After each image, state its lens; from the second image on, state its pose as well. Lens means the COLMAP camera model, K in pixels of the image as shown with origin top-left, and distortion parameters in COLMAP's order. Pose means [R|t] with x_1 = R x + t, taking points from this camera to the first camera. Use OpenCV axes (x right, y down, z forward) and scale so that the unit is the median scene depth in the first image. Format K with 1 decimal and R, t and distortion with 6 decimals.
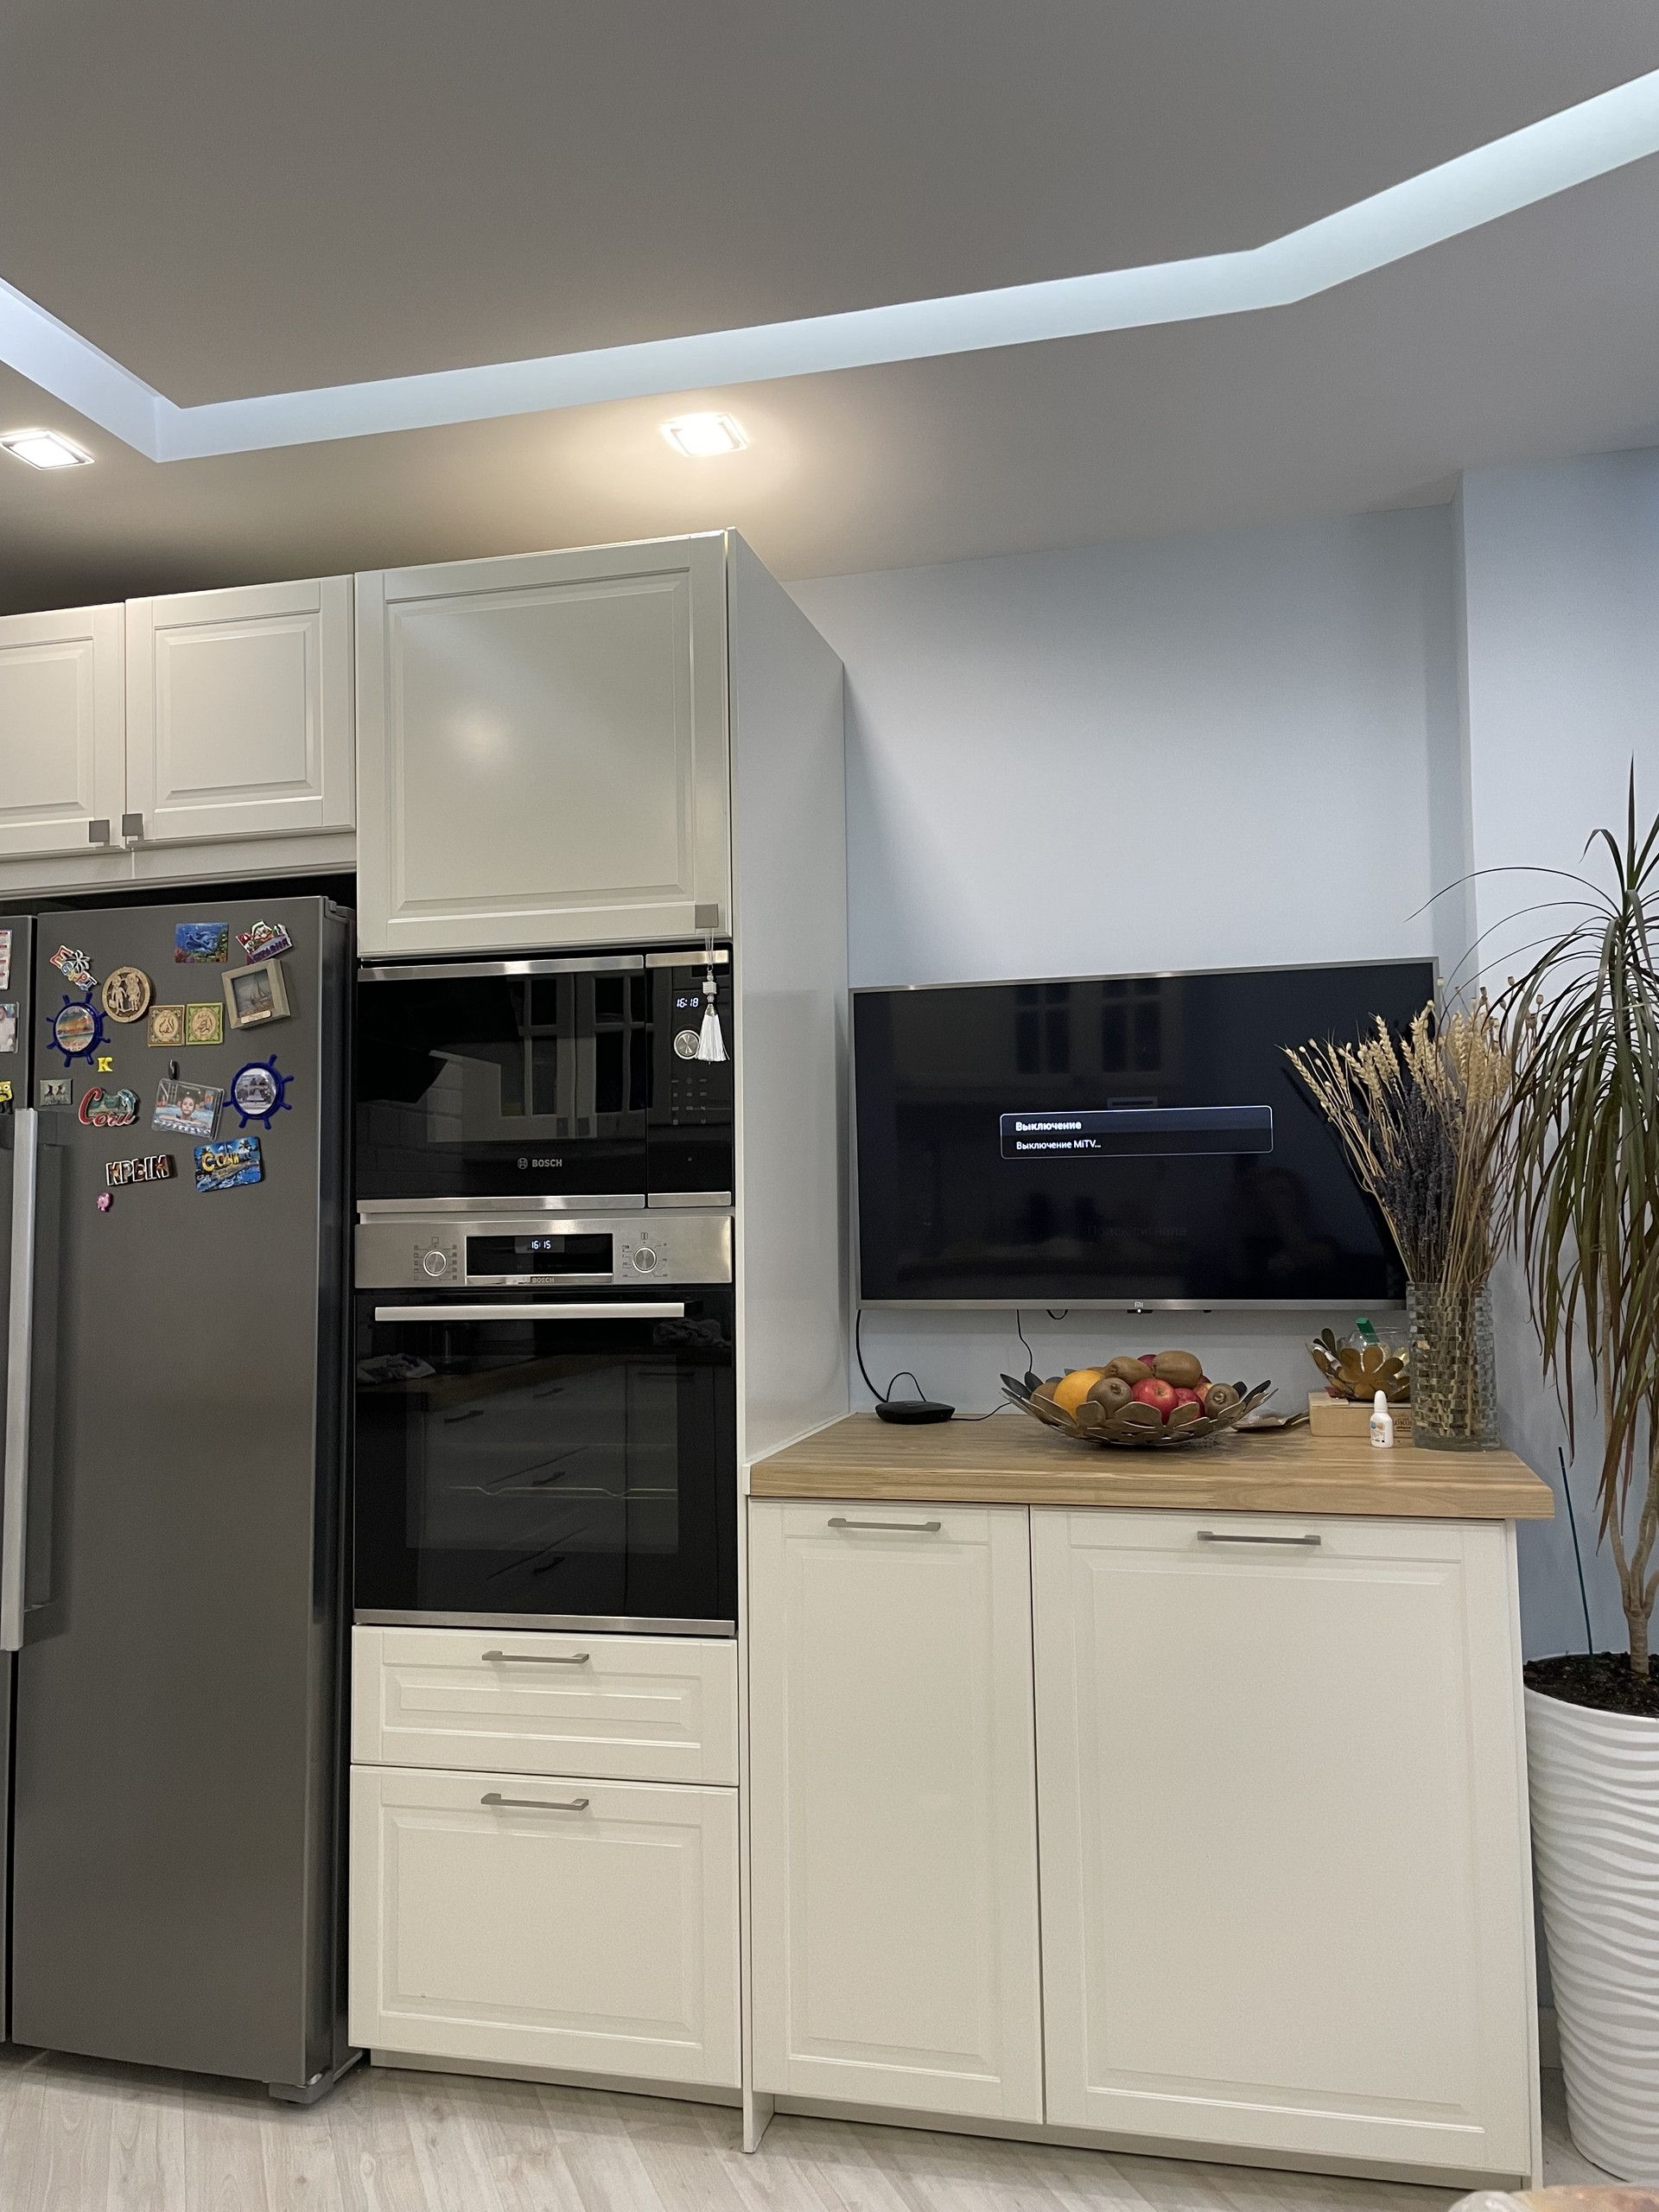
lens RADIAL K [[1544.5, 0, 831.5], [0, 1544.5, 1157.0], [0, 0, 1]] dist [0.107173, -0.118751]
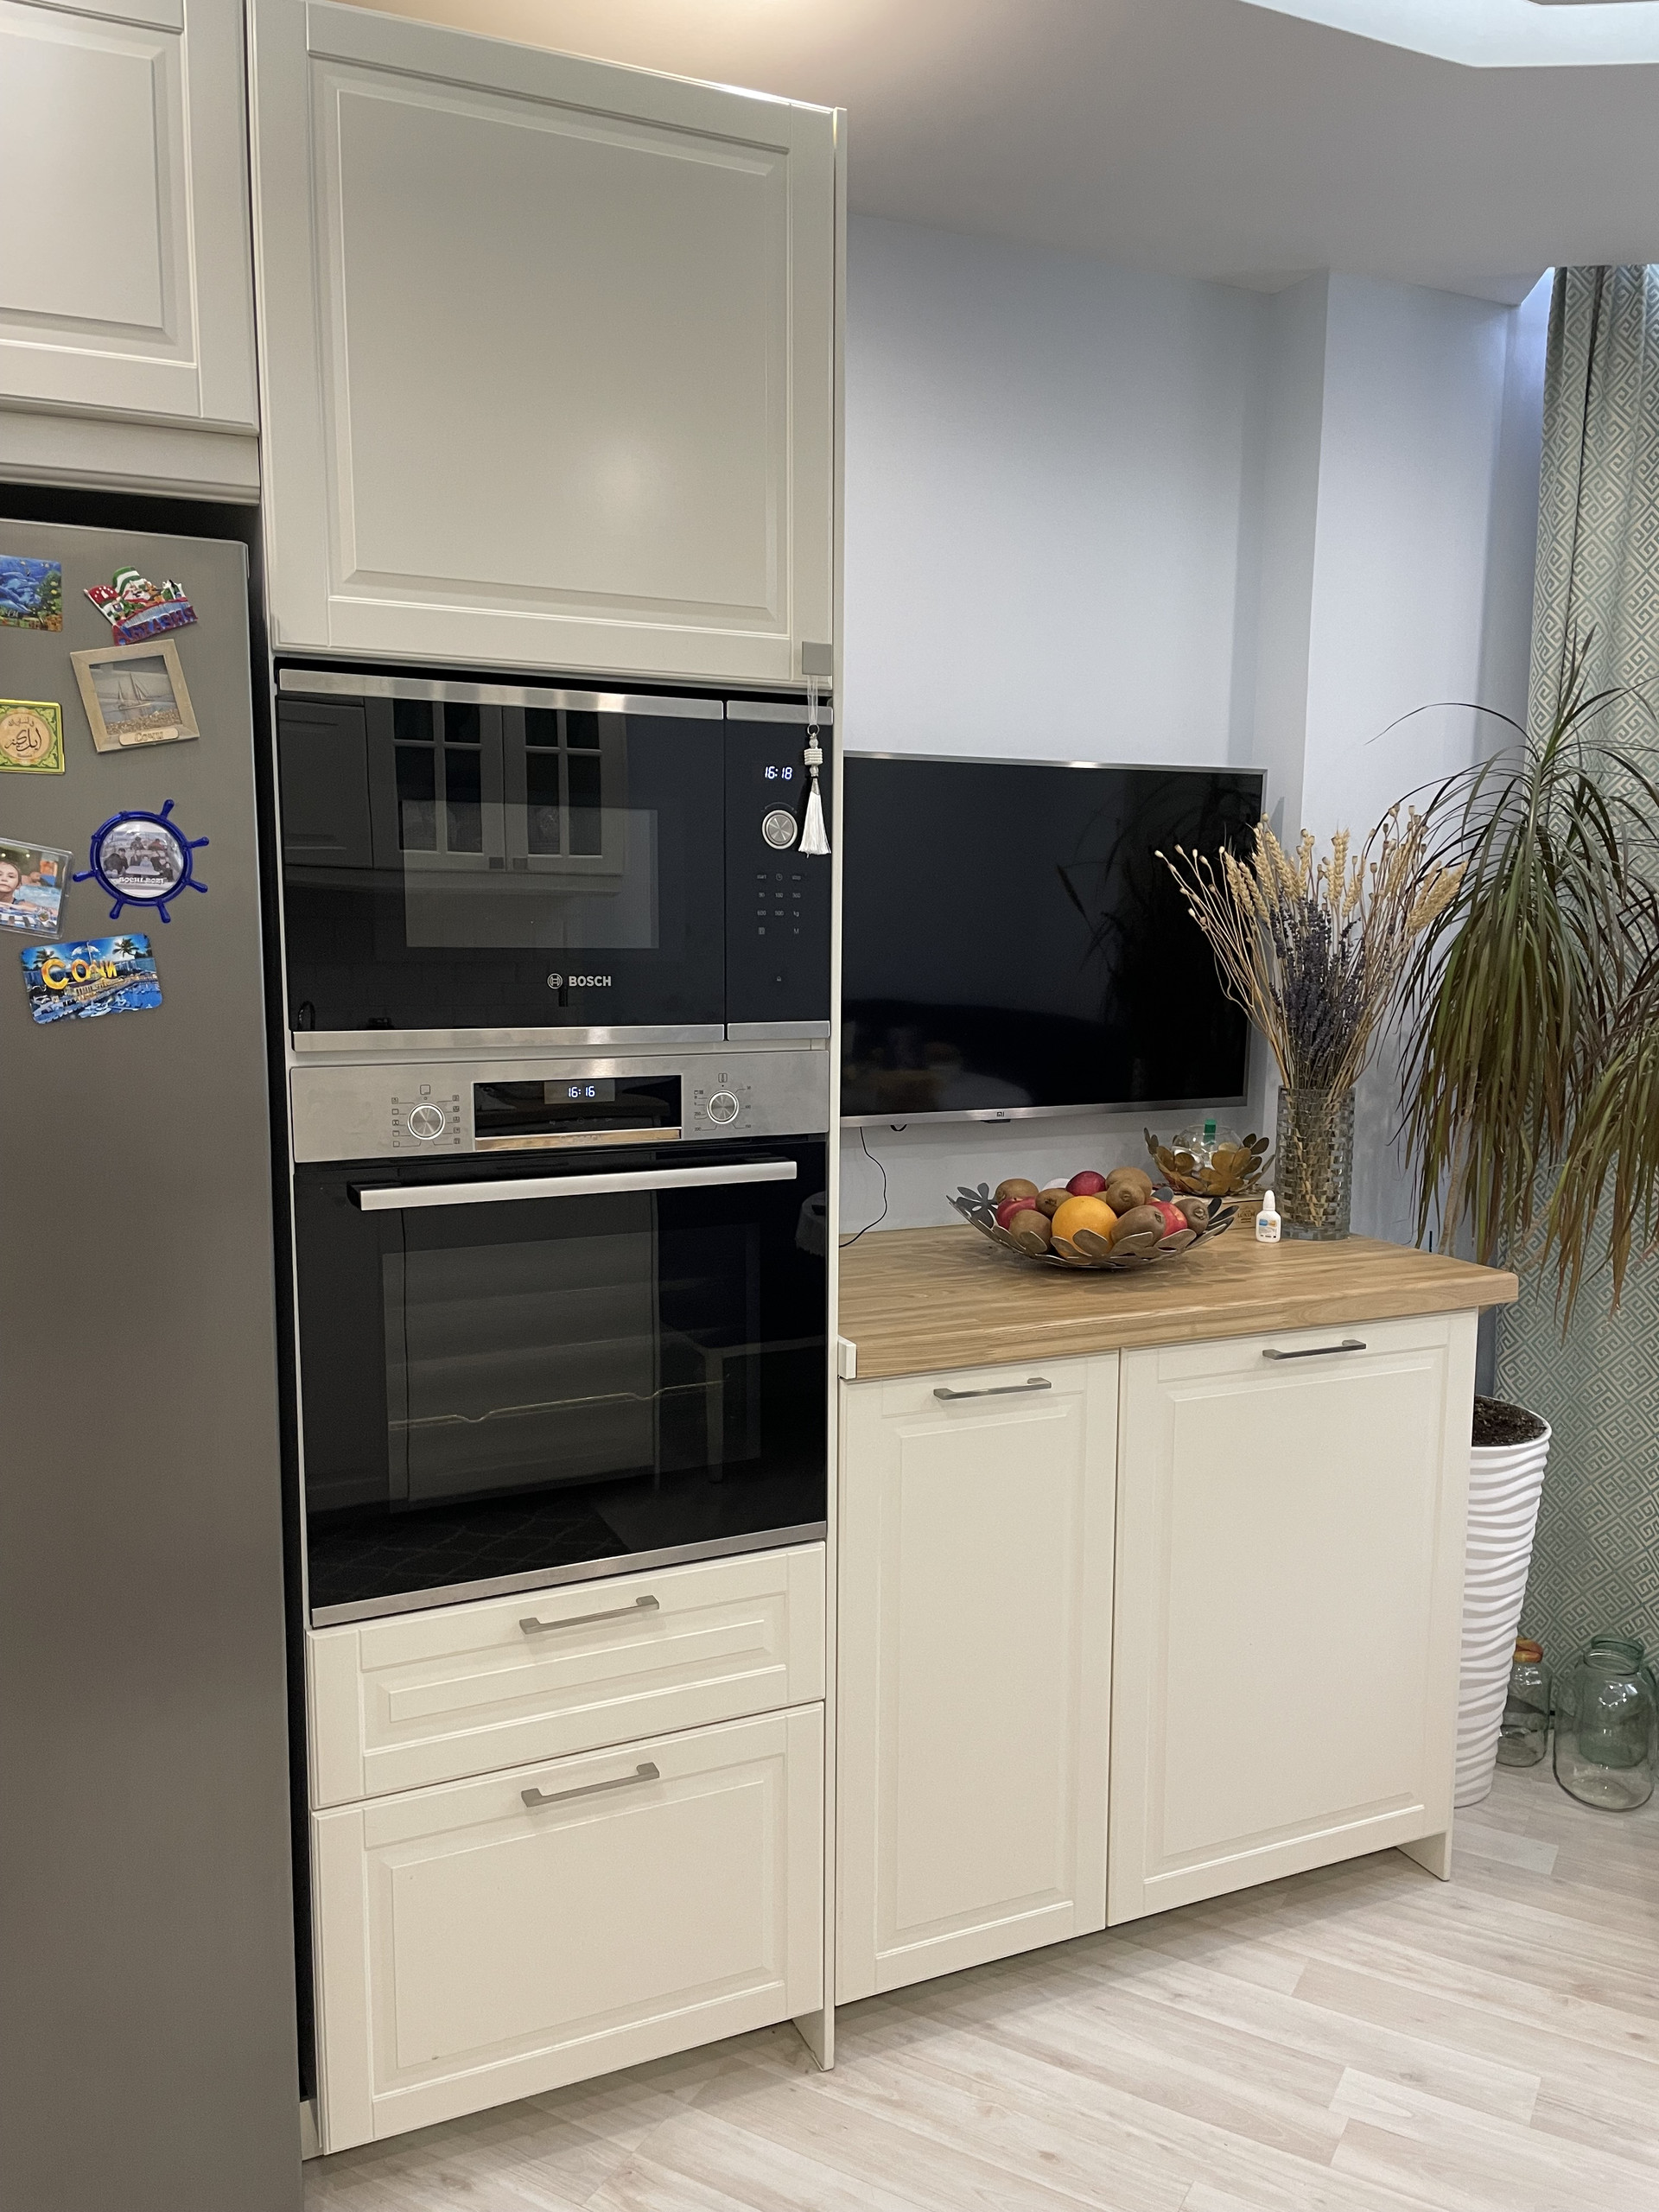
lens RADIAL K [[1544.5, 0, 831.5], [0, 1544.5, 1157.0], [0, 0, 1]] dist [0.107173, -0.118751]
pose [[0.808830, -0.066535, 0.584266, -0.523229], [-0.034794, 0.986422, 0.160500, -0.035700], [-0.587012, -0.150147, 0.795533, 0.334454]]
